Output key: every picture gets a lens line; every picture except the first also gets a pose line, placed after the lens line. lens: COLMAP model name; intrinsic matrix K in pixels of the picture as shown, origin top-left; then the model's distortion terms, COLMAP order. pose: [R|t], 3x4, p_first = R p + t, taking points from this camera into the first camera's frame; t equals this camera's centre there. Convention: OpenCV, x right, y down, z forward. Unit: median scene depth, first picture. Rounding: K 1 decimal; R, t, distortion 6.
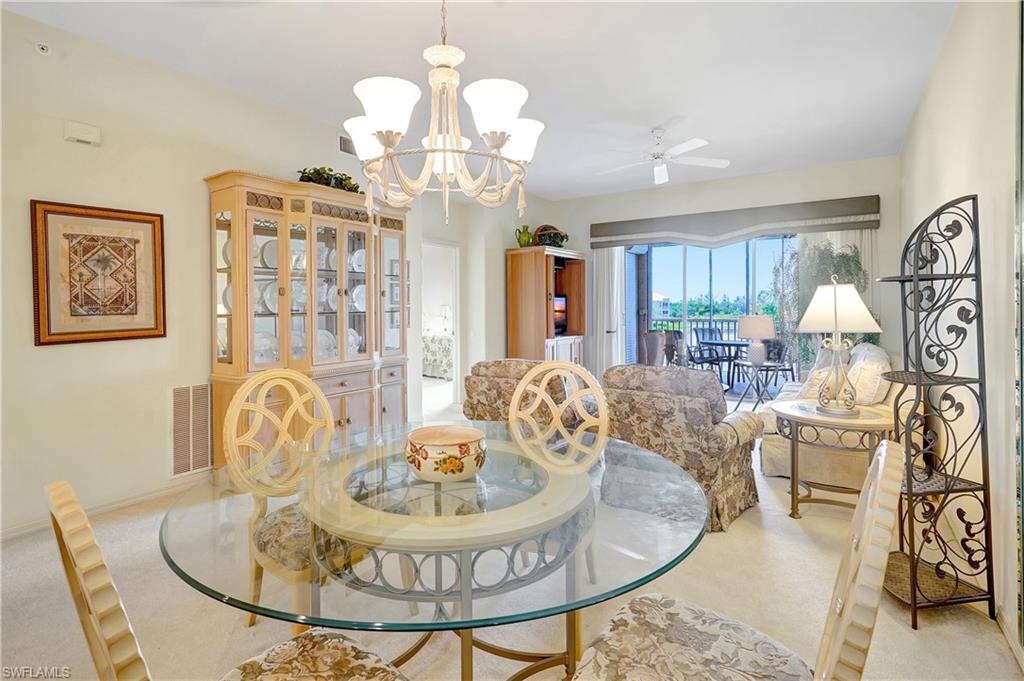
lens RADIAL K [[506.8, 0, 478.3], [0, 506.8, 306.8], [0, 0, 1]] dist [-0.004591, -0.000229]
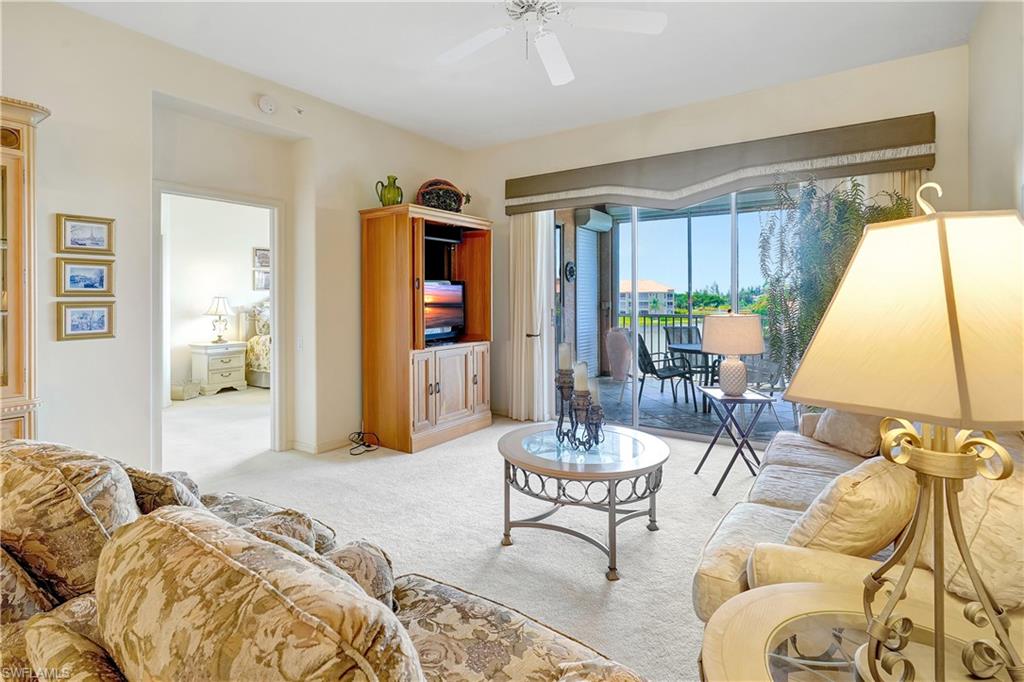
lens RADIAL K [[510.7, 0, 497.3], [0, 510.7, 296.2], [0, 0, 1]] dist [-0.001216, -0.000243]
pose [[0.999714, -0.000012, 0.023915, 0.284725], [0.000095, 0.999994, -0.003492, -0.002134], [-0.023914, 0.003493, 0.999708, 0.443511]]
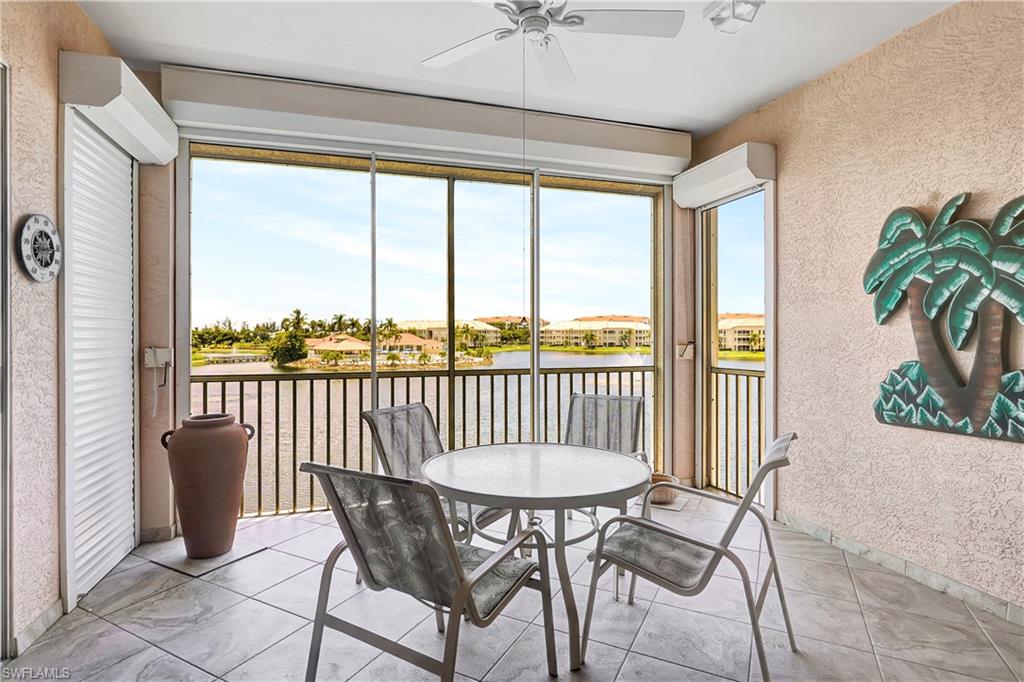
lens RADIAL K [[517.2, 0, 501.1], [0, 517.2, 332.8], [0, 0, 1]] dist [-0.004519, -0.000641]
pose [[0.607473, 0.002291, 0.794337, 0.425195], [0.000742, 0.999994, -0.003452, -0.005995], [-0.794340, 0.002686, 0.607467, 1.348394]]
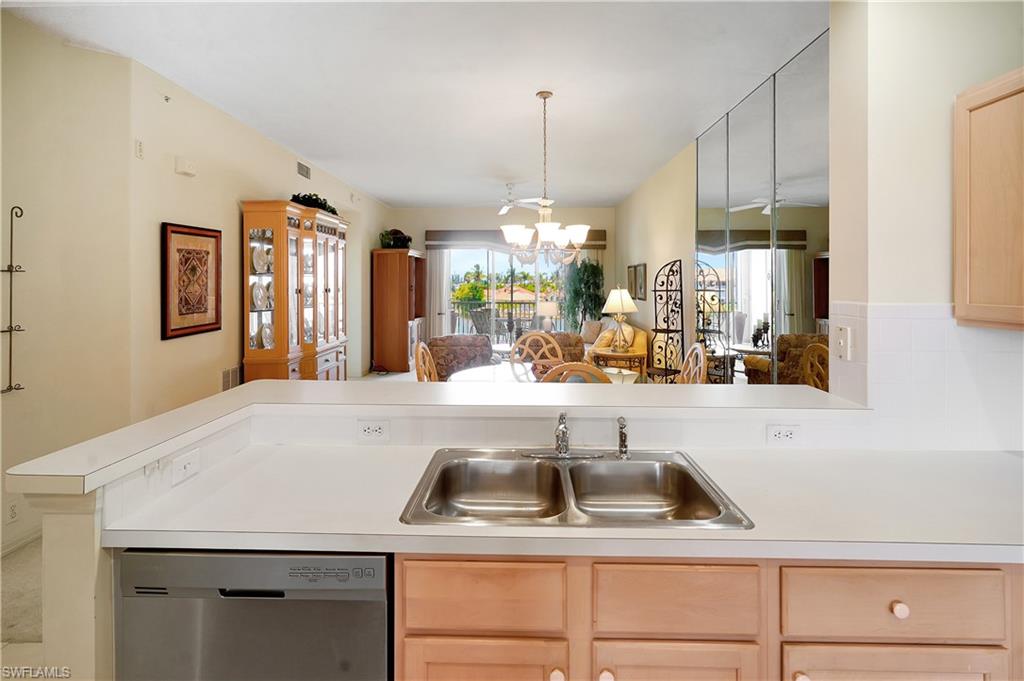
lens RADIAL K [[522.6, 0, 498.5], [0, 522.6, 283.1], [0, 0, 1]] dist [-0.002329, -0.001049]
pose [[0.835628, 0.005162, 0.549271, -0.509216], [-0.002619, 0.999982, -0.005413, -0.032802], [-0.549289, 0.003084, 0.835627, -0.292737]]
